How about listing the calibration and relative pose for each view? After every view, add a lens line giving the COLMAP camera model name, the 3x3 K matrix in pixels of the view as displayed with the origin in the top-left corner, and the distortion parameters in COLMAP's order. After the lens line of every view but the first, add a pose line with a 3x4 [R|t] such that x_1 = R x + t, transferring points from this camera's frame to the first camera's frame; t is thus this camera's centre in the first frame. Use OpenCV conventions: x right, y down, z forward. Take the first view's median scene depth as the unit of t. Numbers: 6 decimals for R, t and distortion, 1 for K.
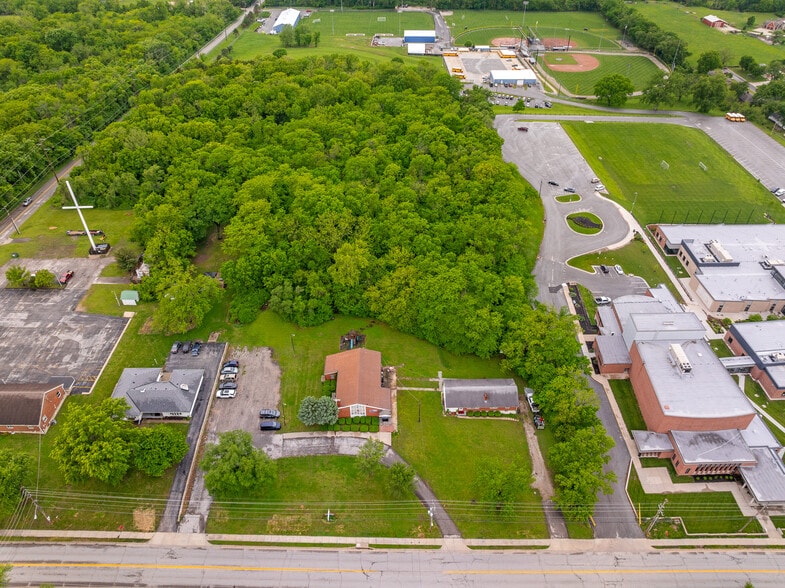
lens RADIAL K [[552.5, 0, 394.9], [0, 552.5, 293.0], [0, 0, 1]] dist [-0.034326, -0.002880]
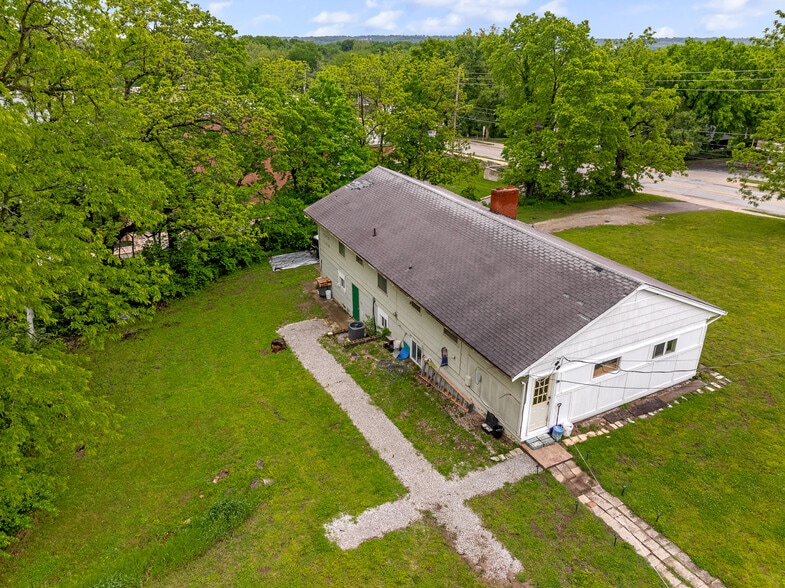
lens RADIAL K [[552.5, 0, 394.9], [0, 552.5, 293.0], [0, 0, 1]] dist [-0.034326, -0.002880]
pose [[-0.433367, -0.374049, 0.819928, 0.016763], [0.583838, 0.576545, 0.571602, 0.068815], [-0.686532, 0.726418, -0.031472, 0.914679]]
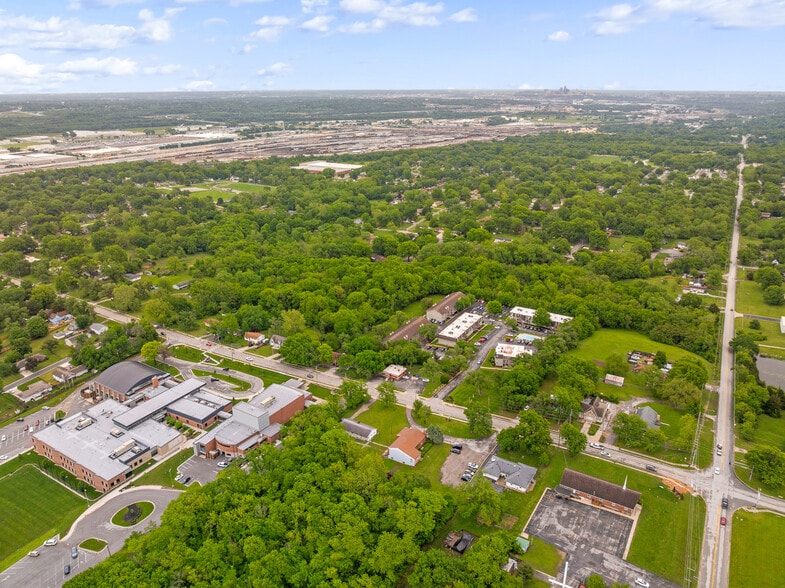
lens RADIAL K [[552.5, 0, 394.9], [0, 552.5, 293.0], [0, 0, 1]] dist [-0.034326, -0.002880]
pose [[-0.844567, -0.182683, 0.503323, -0.786277], [0.351312, 0.520333, 0.778353, -1.418572], [-0.404088, 0.834194, -0.375277, 1.144968]]
